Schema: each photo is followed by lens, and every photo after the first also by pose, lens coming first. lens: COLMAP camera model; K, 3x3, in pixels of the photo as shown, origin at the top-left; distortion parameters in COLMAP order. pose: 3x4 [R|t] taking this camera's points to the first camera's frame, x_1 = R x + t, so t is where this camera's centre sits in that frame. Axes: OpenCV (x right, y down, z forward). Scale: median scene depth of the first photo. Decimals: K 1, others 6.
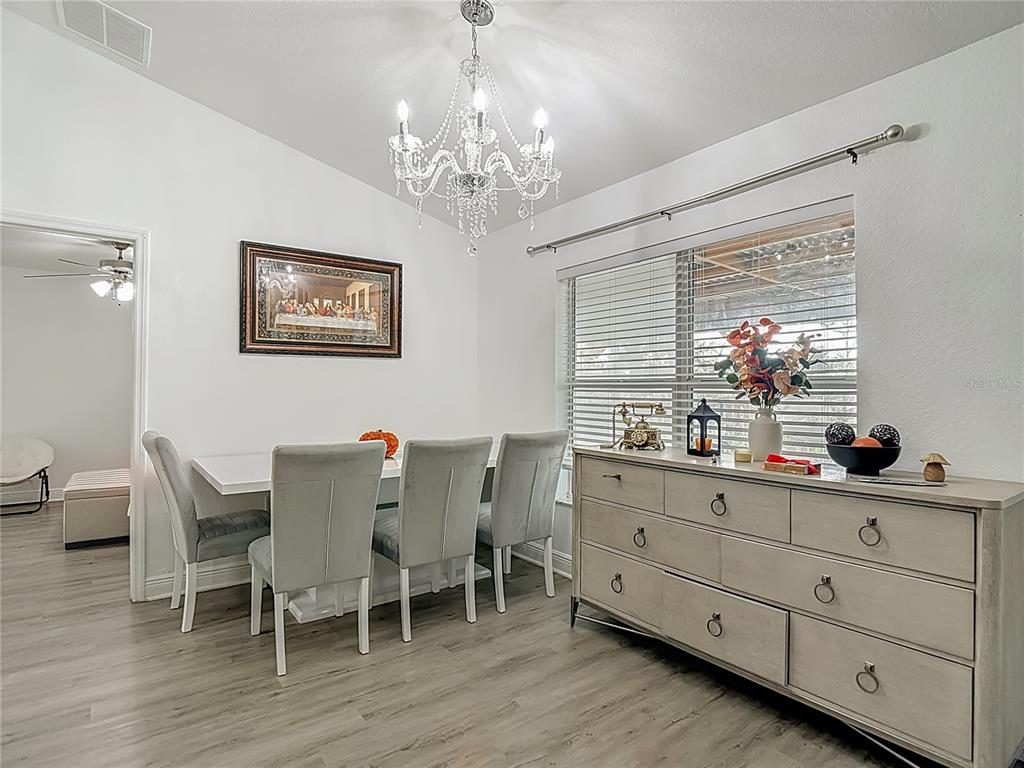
lens RADIAL K [[535.1, 0, 512.0], [0, 535.1, 384.0], [0, 0, 1]] dist [0.025907, -0.048907]
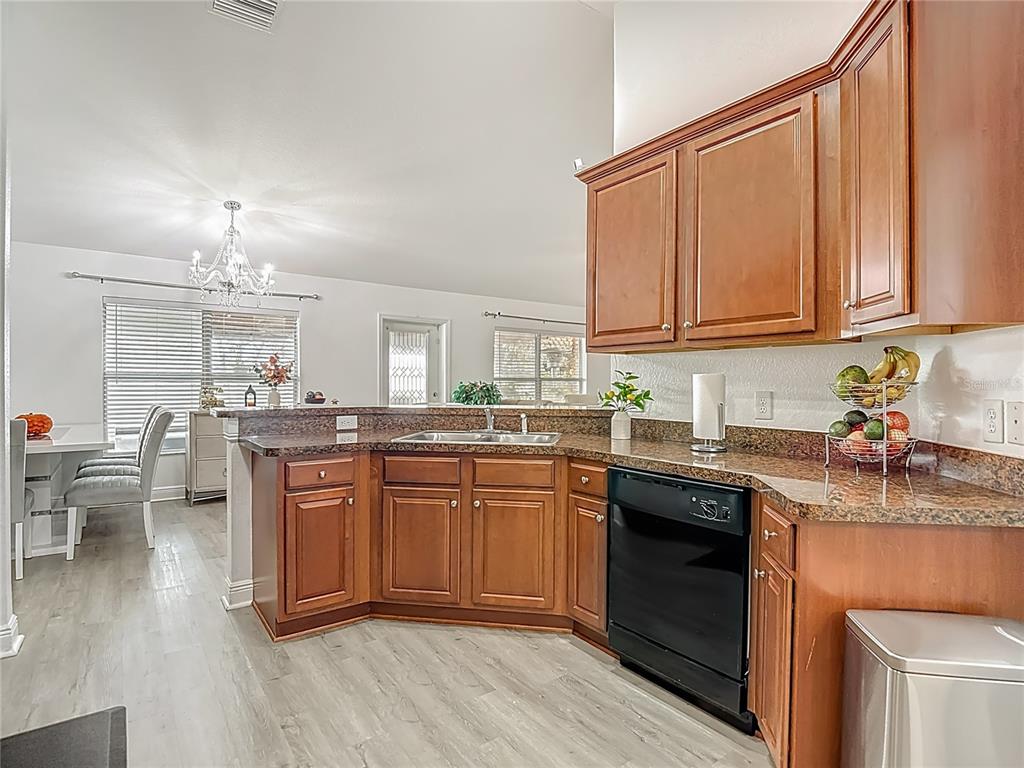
lens RADIAL K [[535.1, 0, 512.0], [0, 535.1, 384.0], [0, 0, 1]] dist [0.025907, -0.048907]
pose [[0.020390, -0.008928, 0.999752, -1.891903], [-0.017524, 0.999803, 0.009286, -0.018743], [-0.999639, -0.017709, 0.020229, -0.153329]]
